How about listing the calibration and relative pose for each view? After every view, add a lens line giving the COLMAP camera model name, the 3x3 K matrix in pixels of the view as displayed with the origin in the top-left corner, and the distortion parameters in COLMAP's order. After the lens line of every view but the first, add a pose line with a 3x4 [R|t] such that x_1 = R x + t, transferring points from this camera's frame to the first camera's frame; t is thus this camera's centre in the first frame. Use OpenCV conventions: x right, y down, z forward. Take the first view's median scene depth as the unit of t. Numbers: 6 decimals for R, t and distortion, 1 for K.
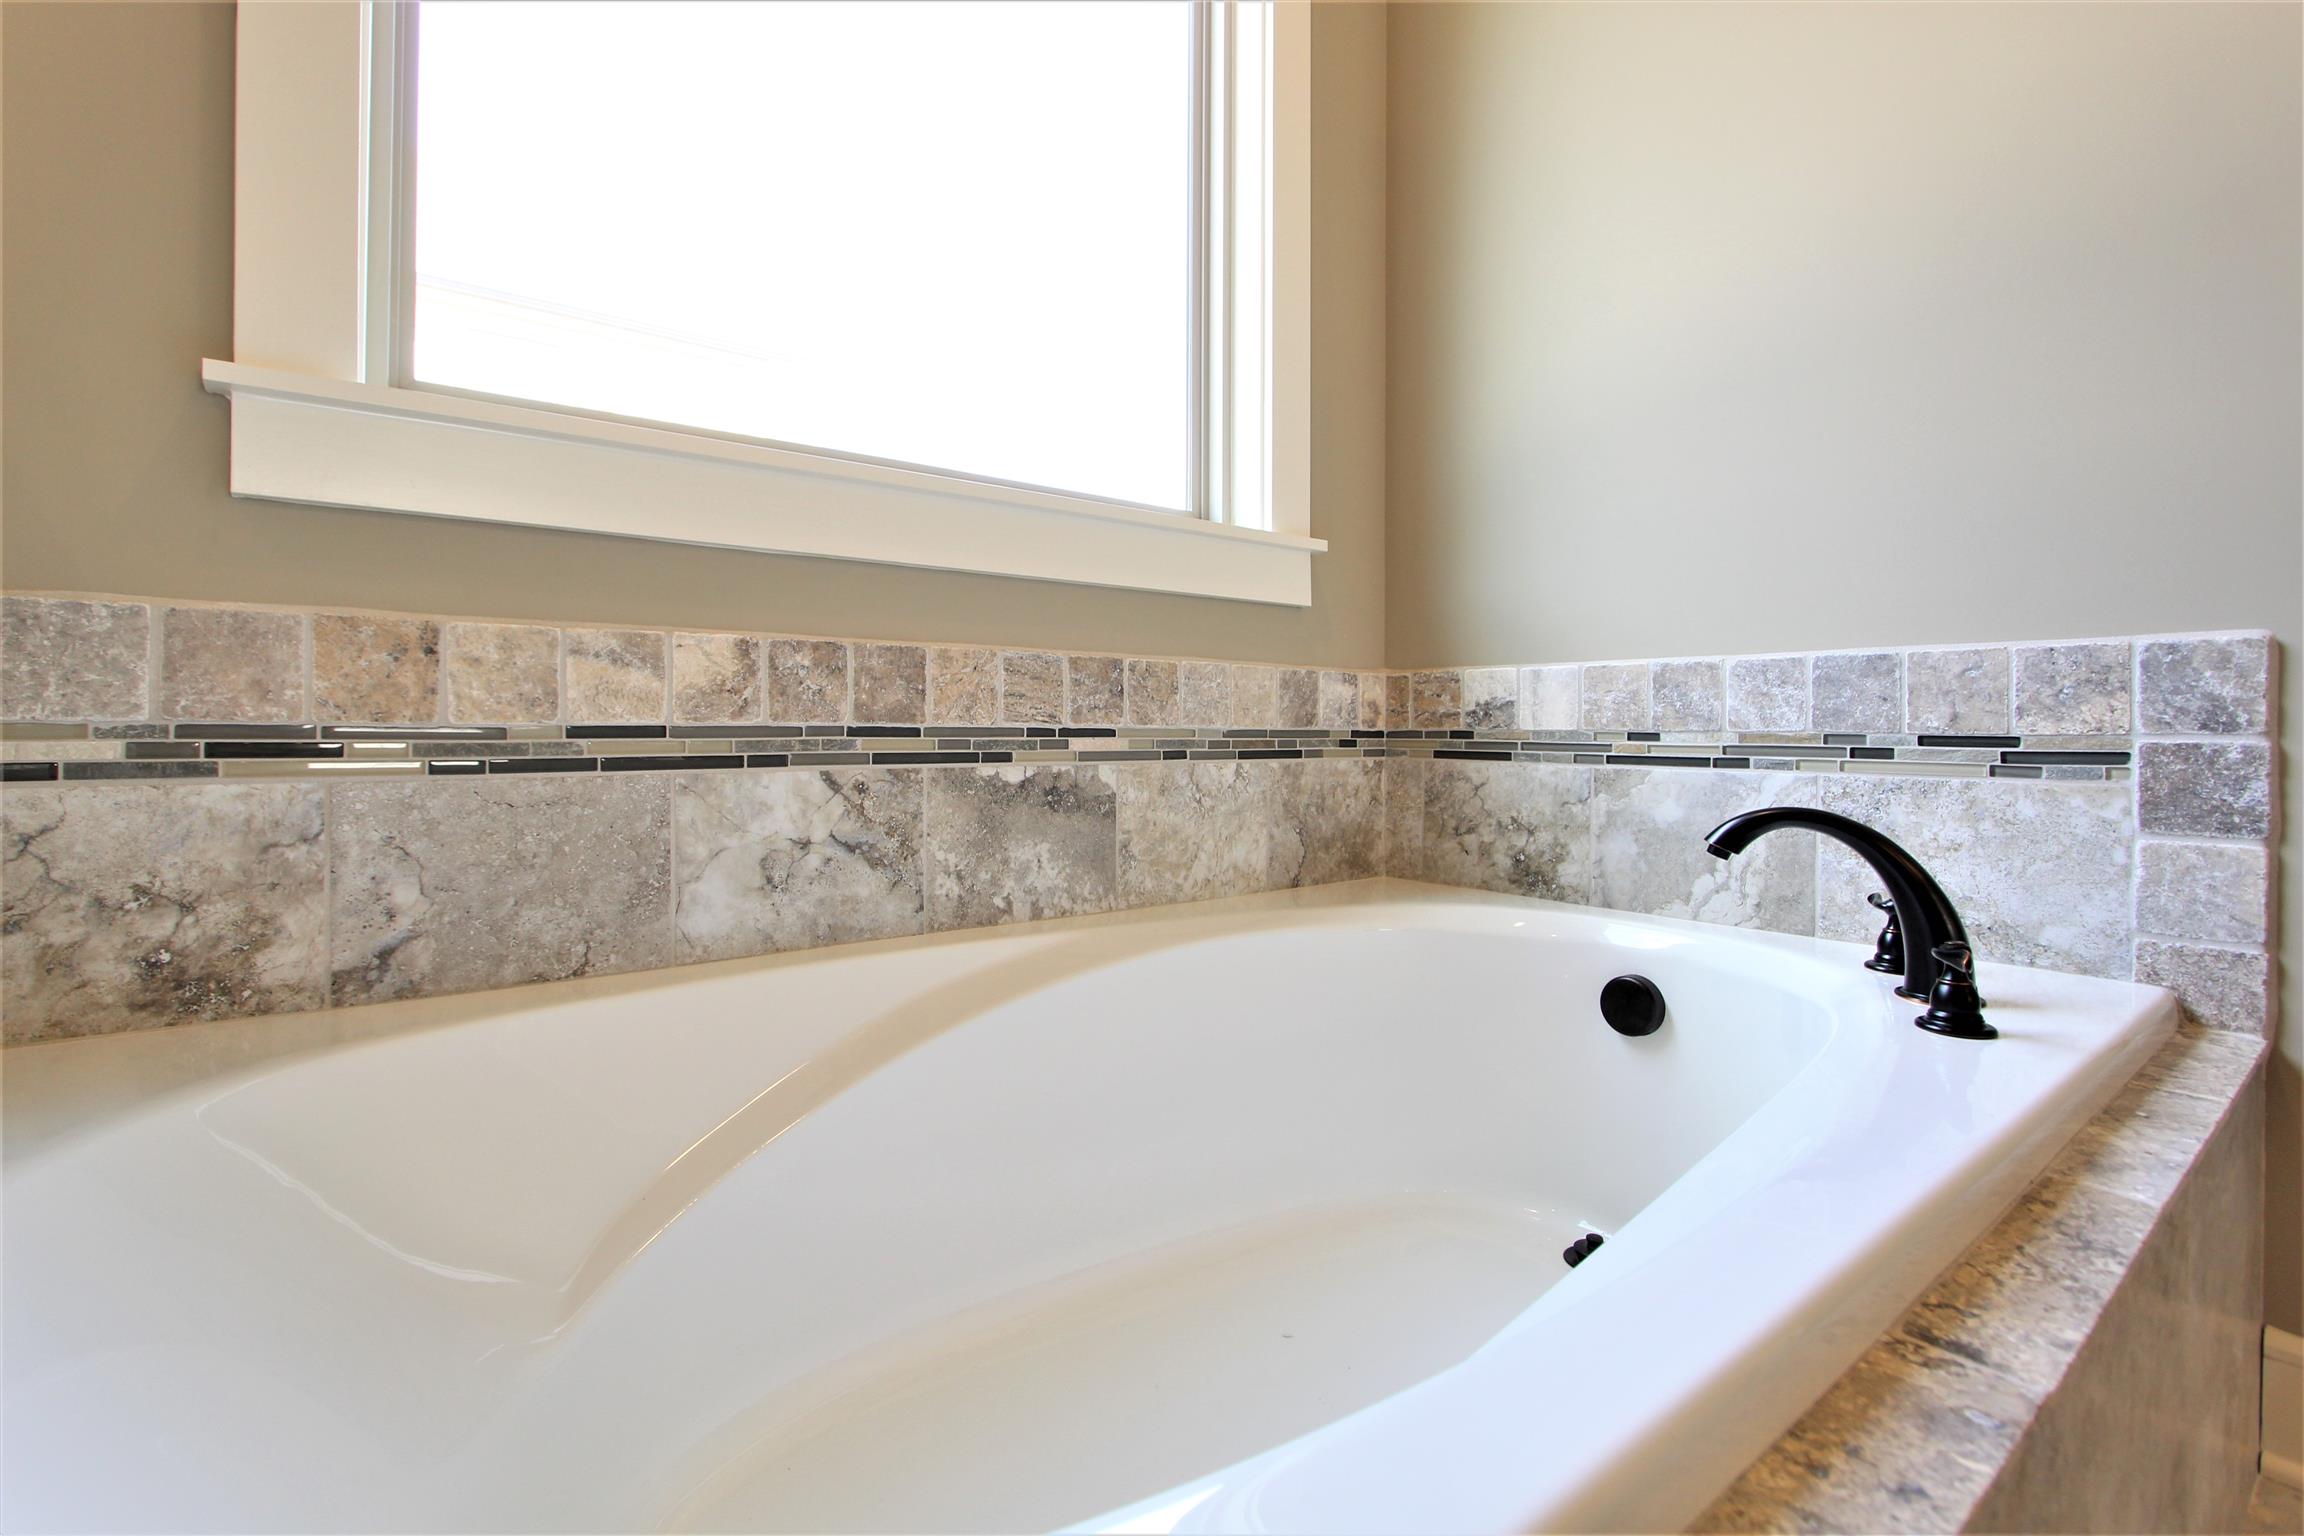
lens RADIAL K [[1067.8, 0, 1131.2], [0, 1067.8, 731.5], [0, 0, 1]] dist [-0.023145, 0.005936]
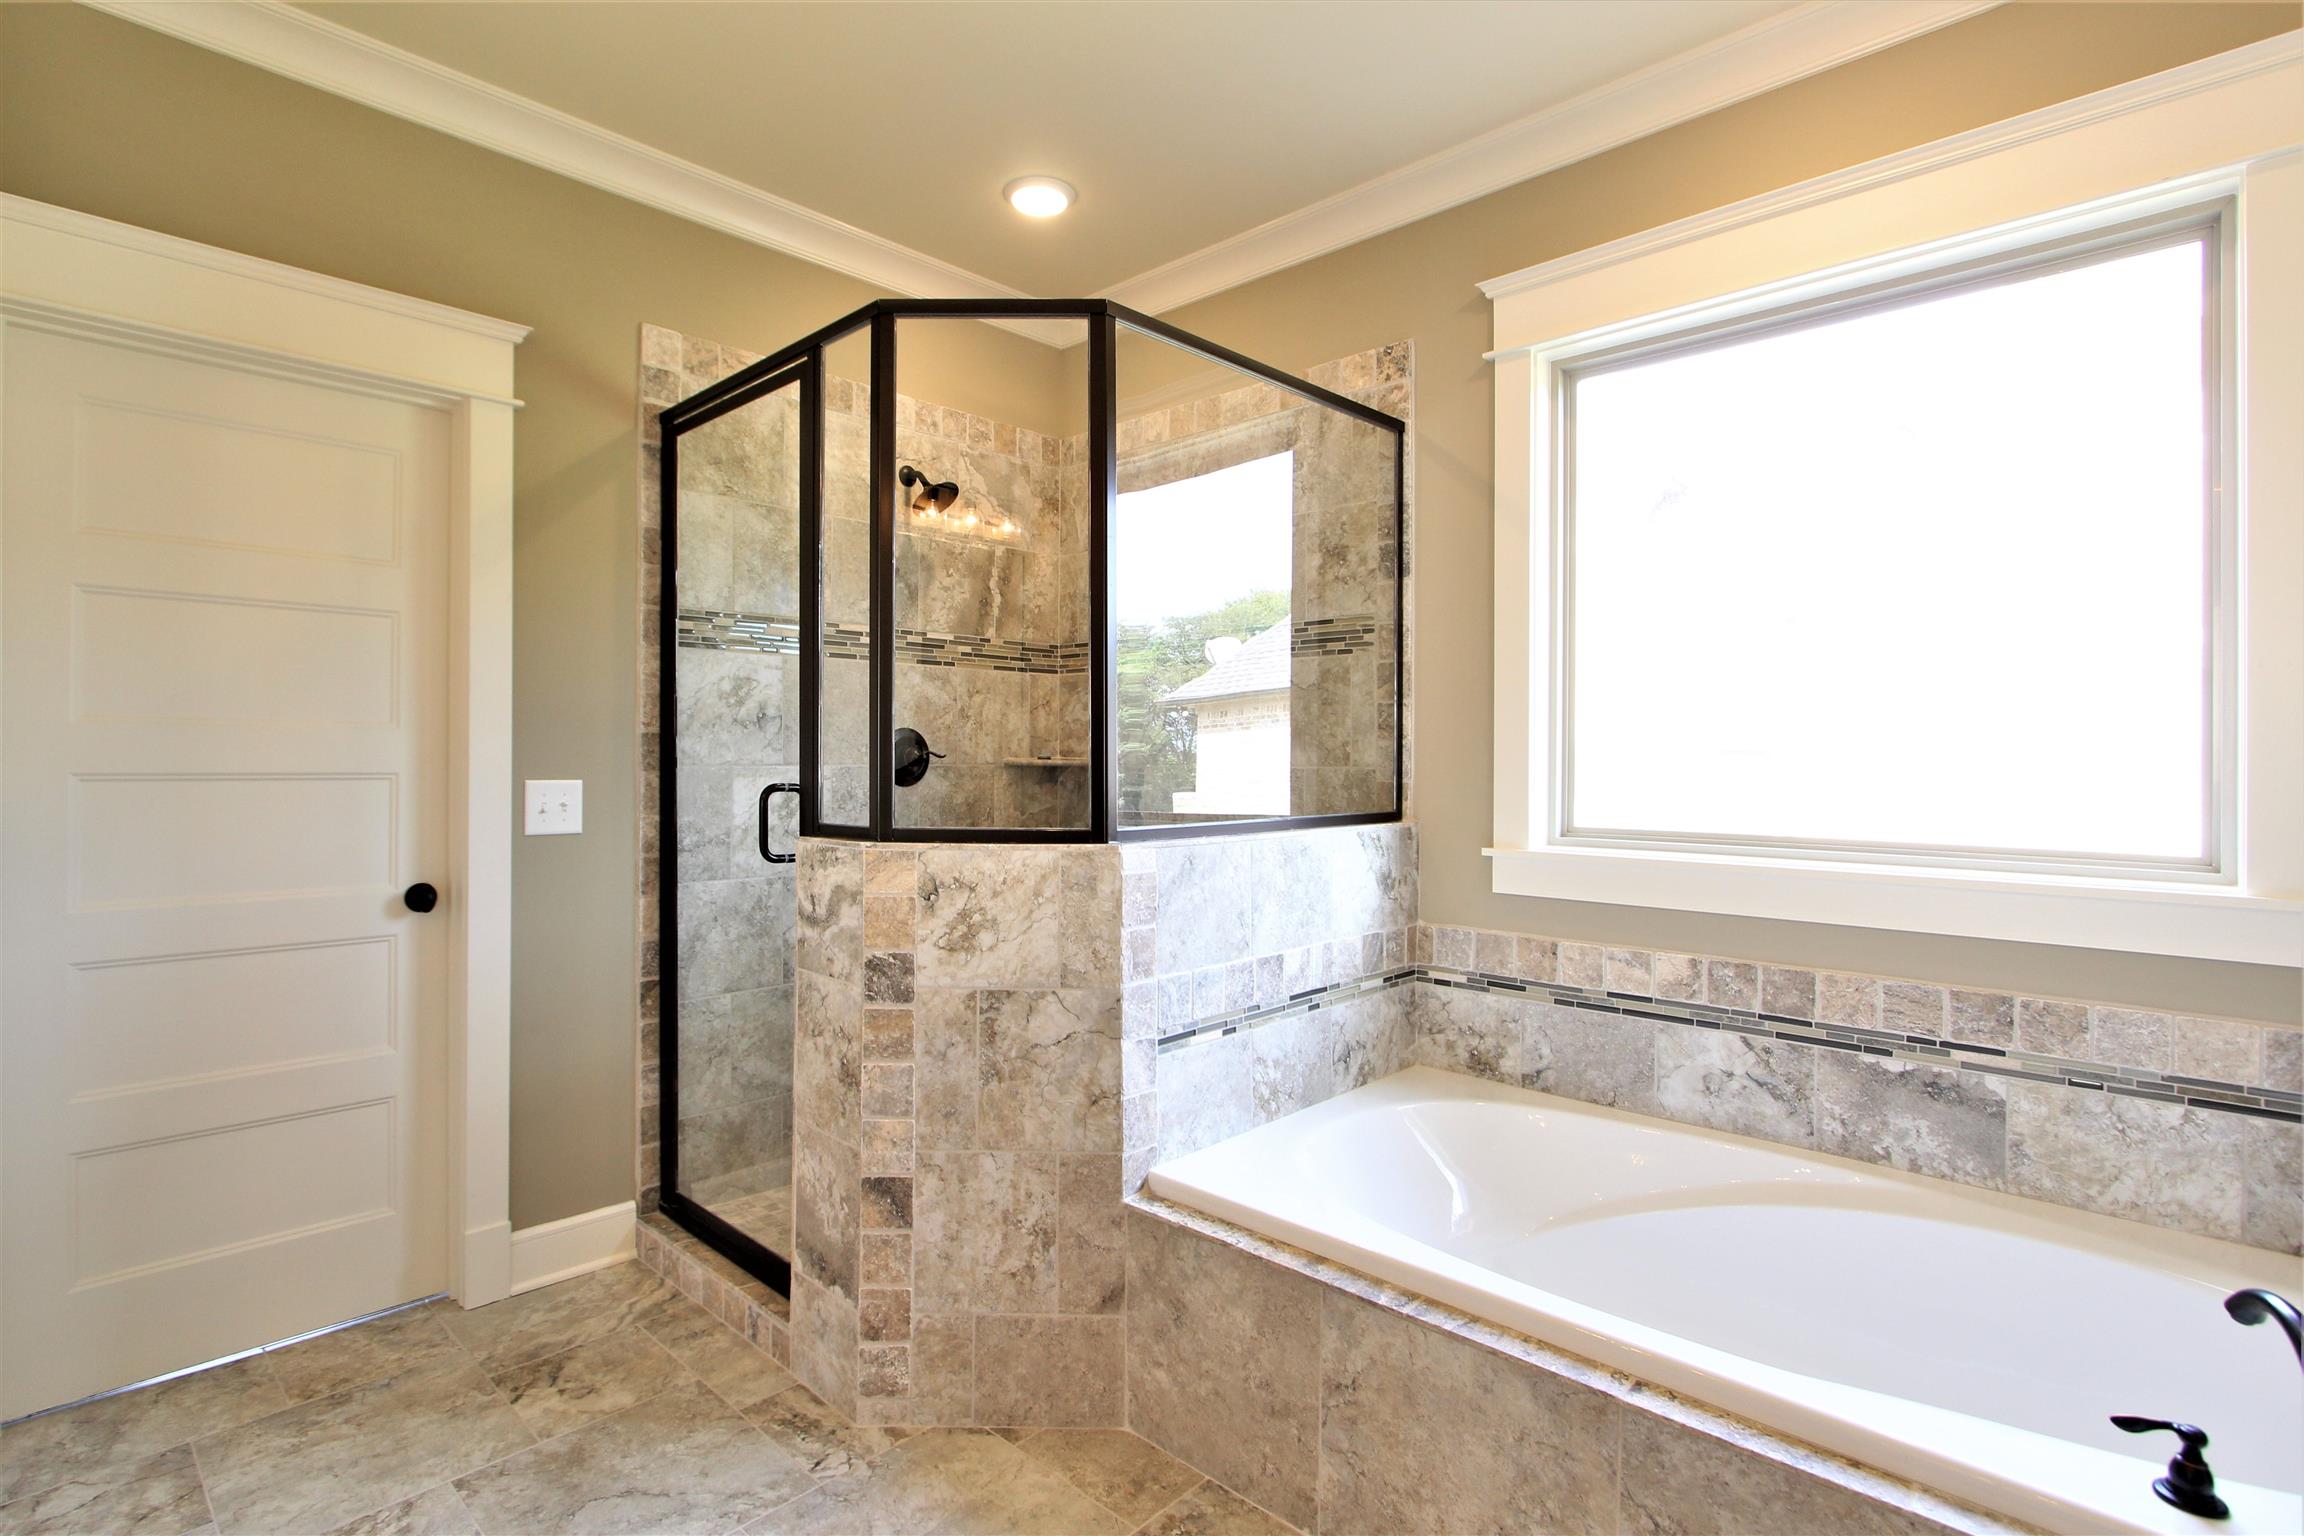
lens RADIAL K [[1096.8, 0, 1087.1], [0, 1096.8, 757.0], [0, 0, 1]] dist [-0.025129, 0.004852]
pose [[0.119260, -0.003197, -0.992858, 1.186591], [-0.010058, 0.999940, -0.004428, -0.351816], [0.992812, 0.010514, 0.119220, -0.261186]]
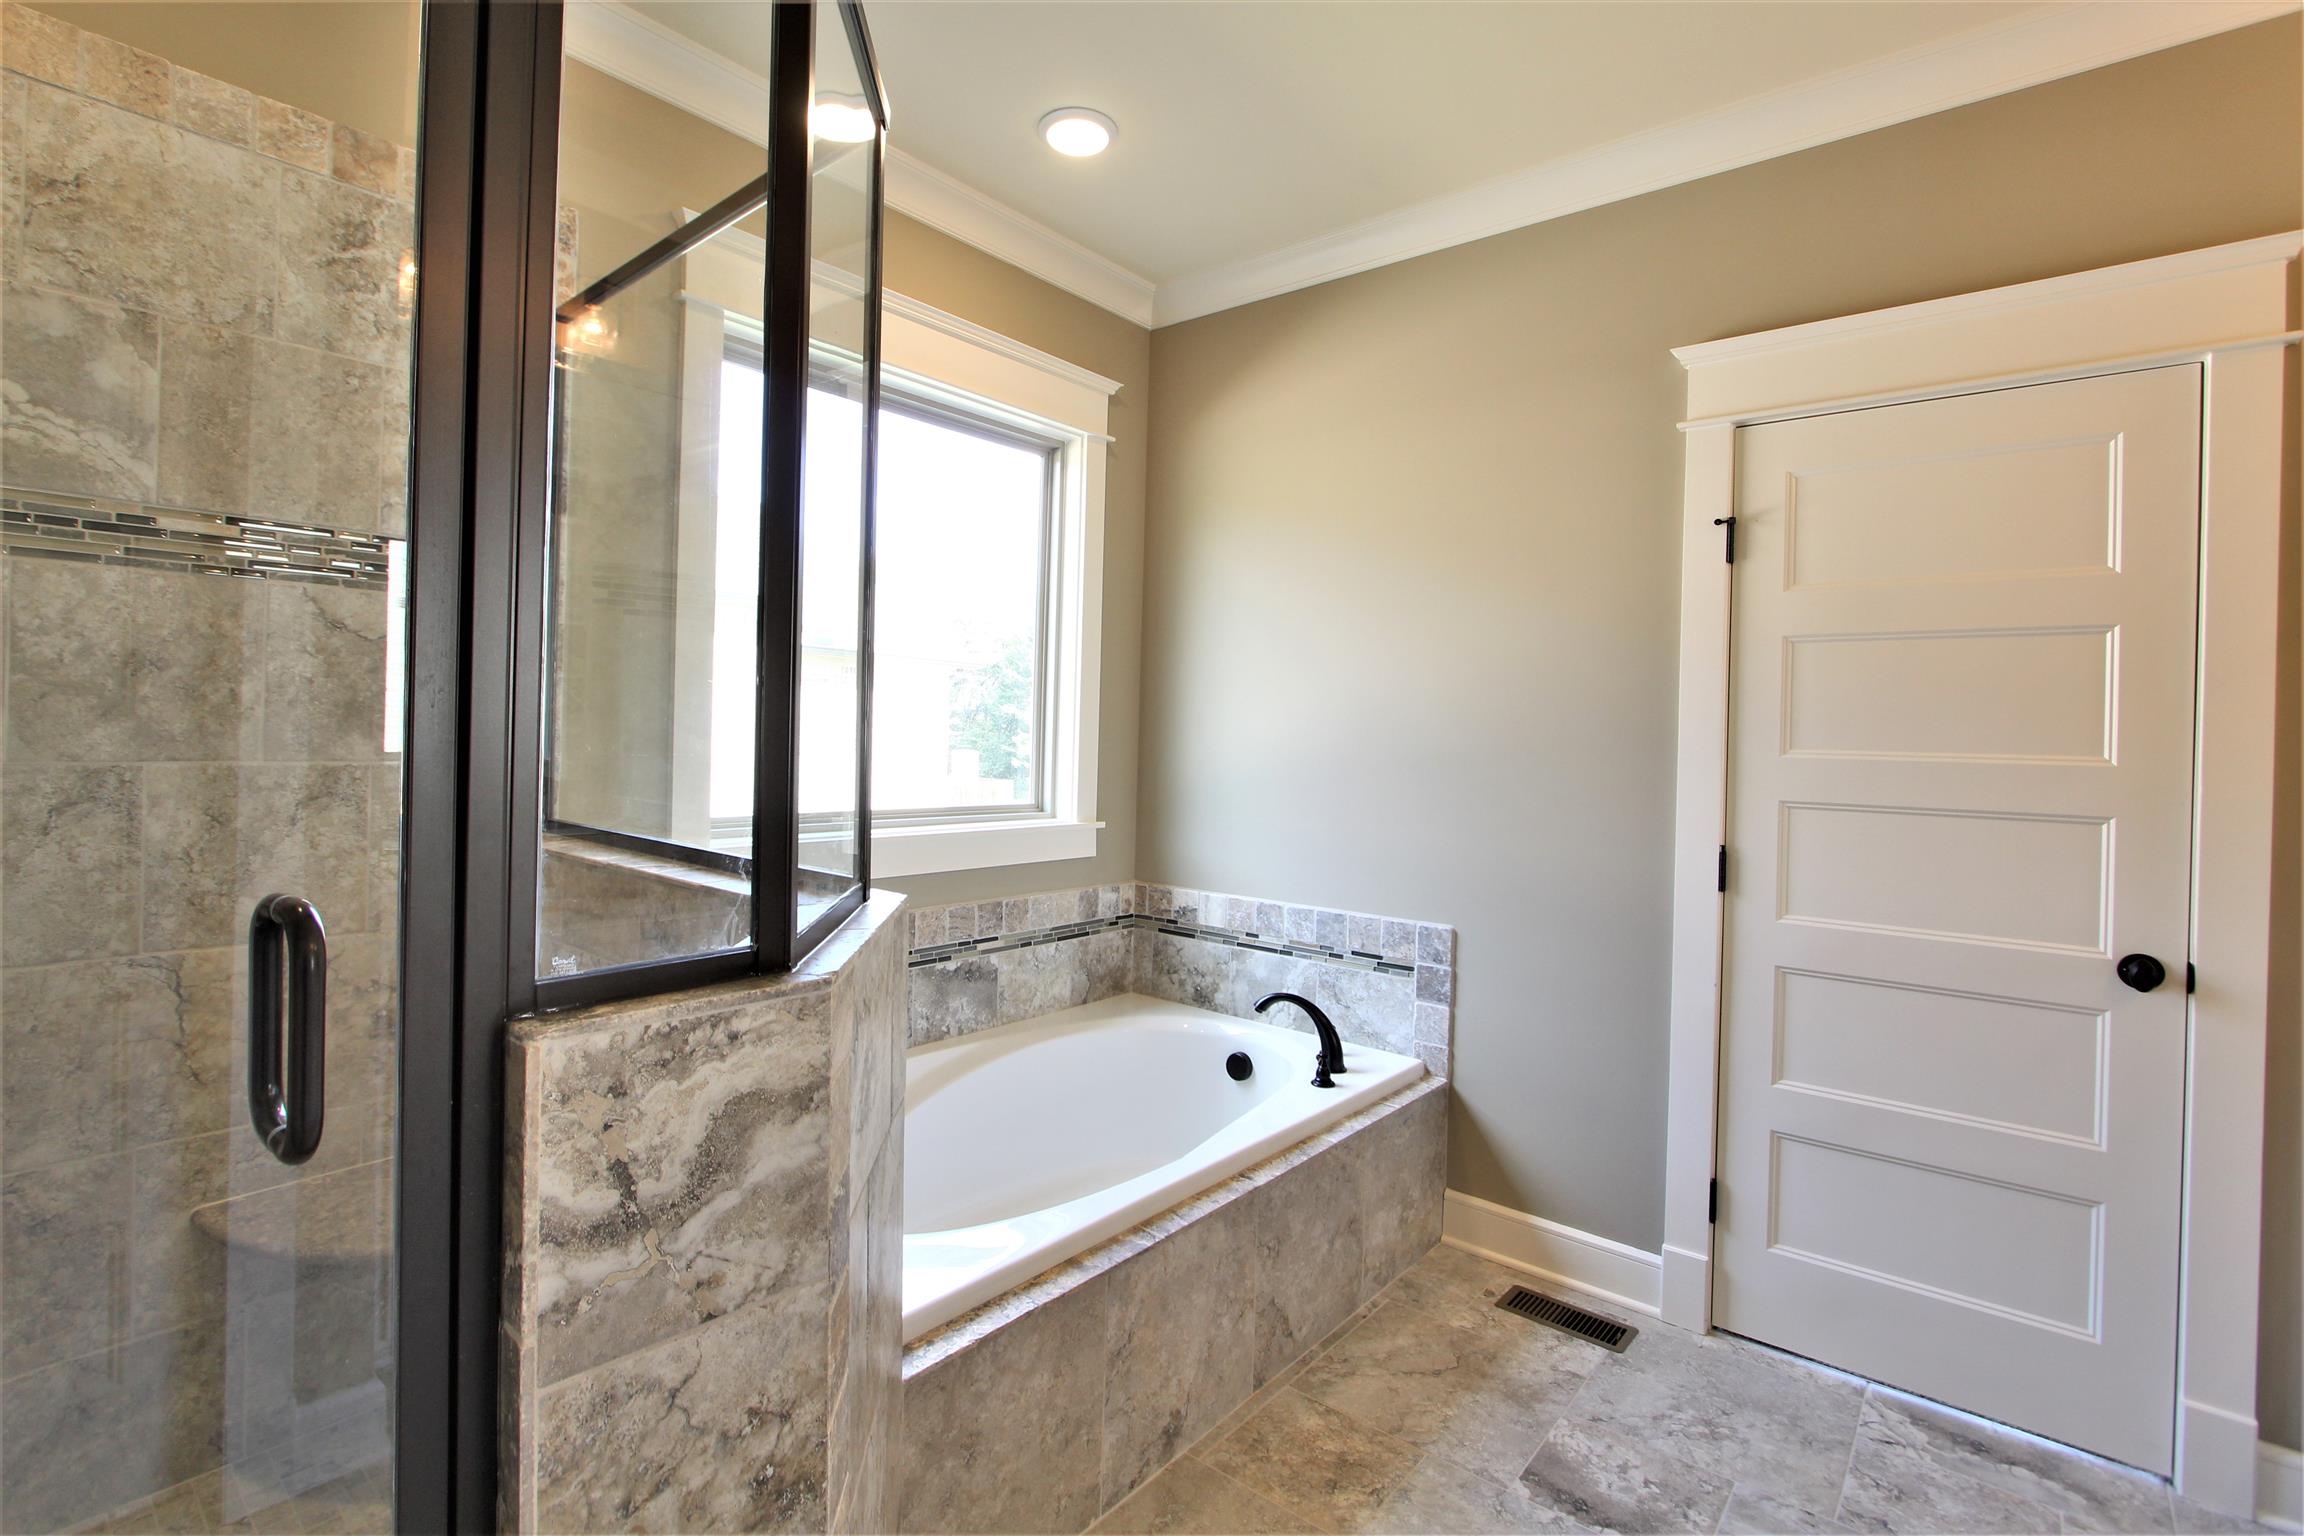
lens RADIAL K [[1067.8, 0, 1131.2], [0, 1067.8, 731.5], [0, 0, 1]] dist [-0.023145, 0.005936]
pose [[0.979055, 0.022431, 0.202354, -0.191893], [-0.021667, 0.999747, -0.005991, -0.395536], [-0.202437, 0.001481, 0.979294, -1.052023]]
